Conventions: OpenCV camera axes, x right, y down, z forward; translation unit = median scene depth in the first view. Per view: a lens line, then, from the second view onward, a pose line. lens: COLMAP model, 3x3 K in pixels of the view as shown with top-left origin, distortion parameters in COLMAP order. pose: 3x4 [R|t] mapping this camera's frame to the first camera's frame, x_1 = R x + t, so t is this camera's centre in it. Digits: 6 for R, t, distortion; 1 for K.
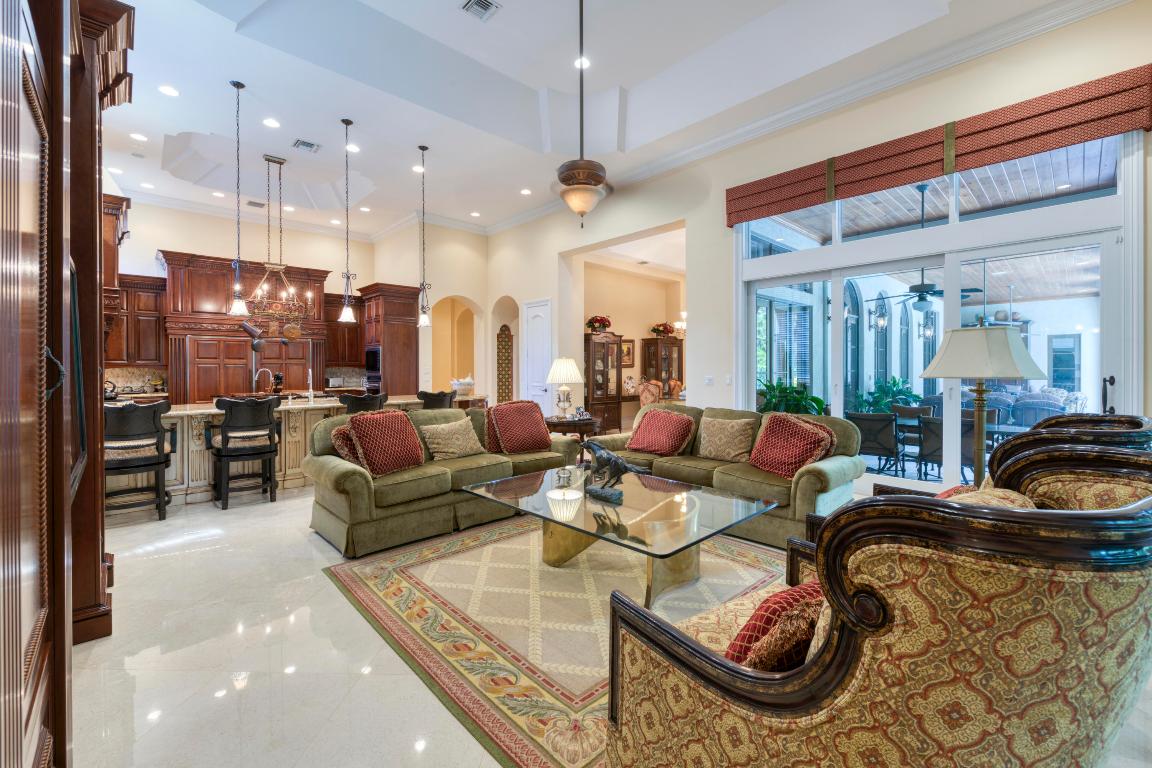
lens RADIAL K [[473.9, 0, 571.5], [0, 473.9, 373.9], [0, 0, 1]] dist [-0.003938, 0.000064]
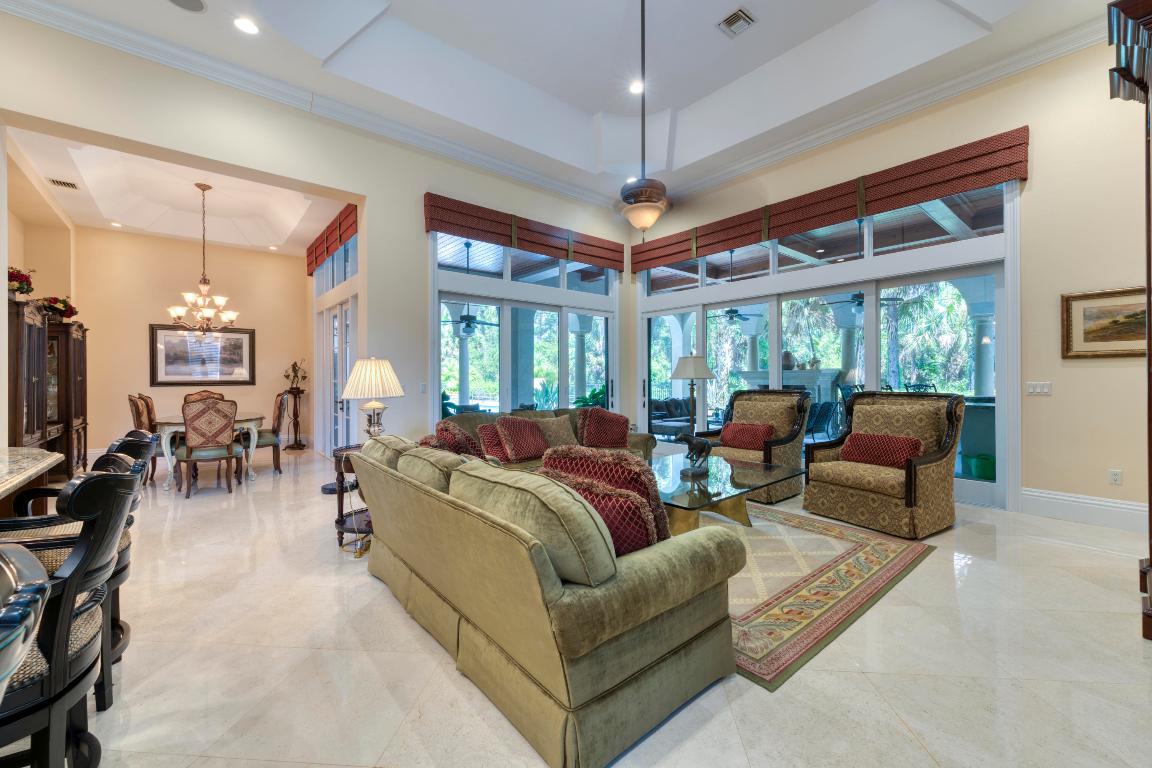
lens RADIAL K [[460.7, 0, 576.5], [0, 460.7, 378.7], [0, 0, 1]] dist [0.008443, -0.000812]
pose [[0.045728, -0.005125, 0.998941, -1.409146], [0.011089, 0.999928, 0.004622, -0.011742], [-0.998892, 0.010866, 0.045782, 1.500936]]
